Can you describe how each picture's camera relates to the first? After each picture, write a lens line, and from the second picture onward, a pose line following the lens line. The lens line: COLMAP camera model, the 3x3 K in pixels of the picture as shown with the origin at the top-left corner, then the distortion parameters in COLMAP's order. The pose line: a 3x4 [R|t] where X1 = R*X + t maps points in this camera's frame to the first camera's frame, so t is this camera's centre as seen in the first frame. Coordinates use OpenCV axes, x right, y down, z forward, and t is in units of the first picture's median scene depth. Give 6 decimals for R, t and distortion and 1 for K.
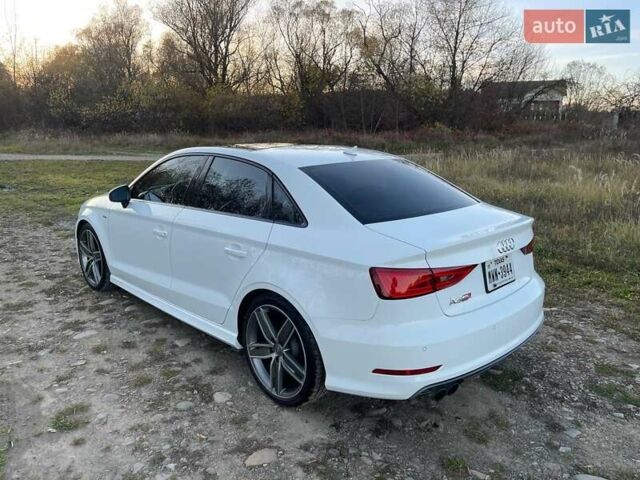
lens RADIAL K [[472.1, 0, 321.5], [0, 472.1, 237.8], [0, 0, 1]] dist [0.088705, -0.113930]
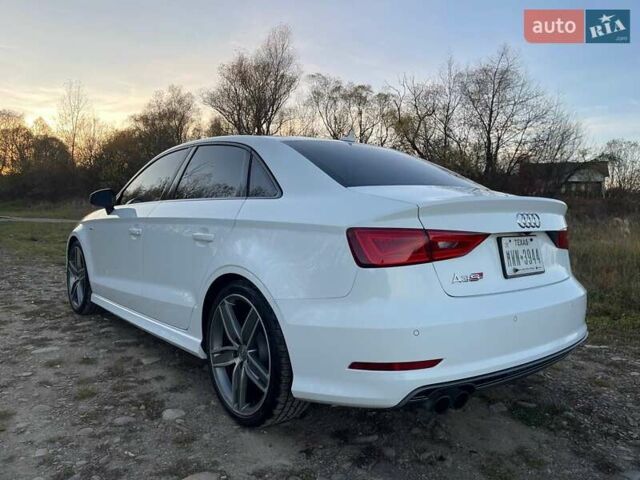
lens RADIAL K [[472.1, 0, 321.5], [0, 472.1, 237.8], [0, 0, 1]] dist [0.088705, -0.113930]
pose [[0.996687, 0.014854, -0.079970, 0.093585], [-0.027814, 0.986154, -0.163484, 0.157848], [0.076435, 0.165166, 0.983299, 0.173588]]
